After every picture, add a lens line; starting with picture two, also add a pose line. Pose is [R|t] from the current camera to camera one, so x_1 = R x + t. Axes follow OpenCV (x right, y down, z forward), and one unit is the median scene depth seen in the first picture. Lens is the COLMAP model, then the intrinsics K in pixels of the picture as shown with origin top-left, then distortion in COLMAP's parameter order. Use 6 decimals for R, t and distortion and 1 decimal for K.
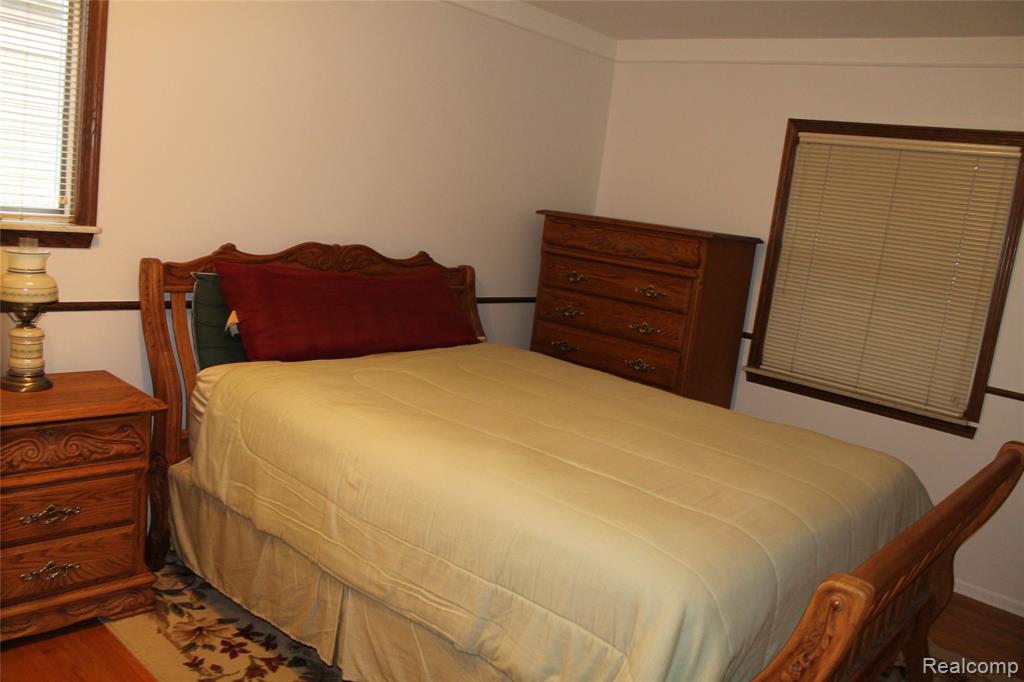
lens RADIAL K [[854.2, 0, 519.3], [0, 854.2, 342.9], [0, 0, 1]] dist [-0.159100, 0.140553]
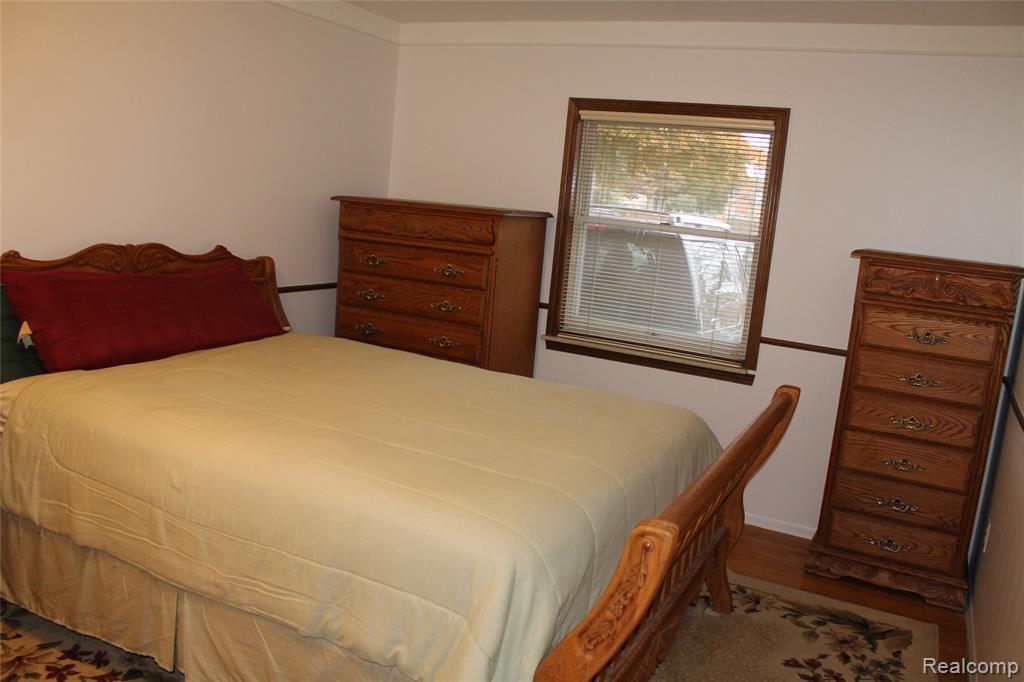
lens RADIAL K [[854.2, 0, 519.3], [0, 854.2, 342.9], [0, 0, 1]] dist [-0.159100, 0.140553]
pose [[0.968986, -0.080210, 0.233735, -0.016883], [0.073221, 0.996574, 0.038445, -0.008912], [-0.236018, -0.020139, 0.971540, -0.036231]]
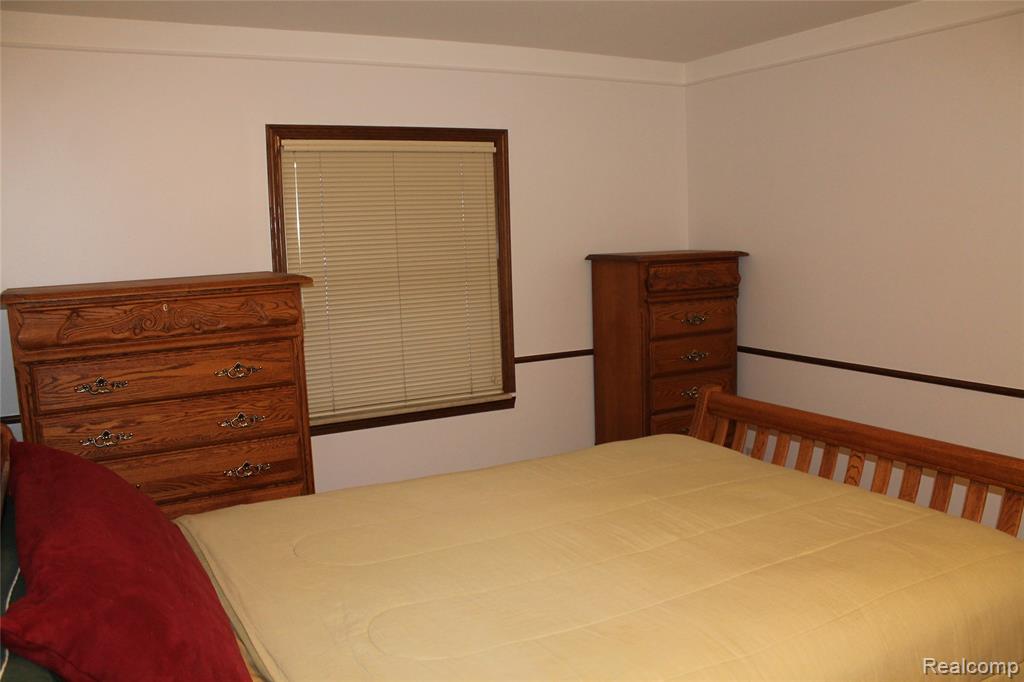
lens RADIAL K [[854.2, 0, 519.3], [0, 854.2, 342.9], [0, 0, 1]] dist [-0.159100, 0.140553]
pose [[0.338208, -0.262097, 0.903836, -0.592901], [0.232775, 0.953888, 0.189509, -0.234464], [-0.911829, 0.146297, 0.383622, 0.703153]]
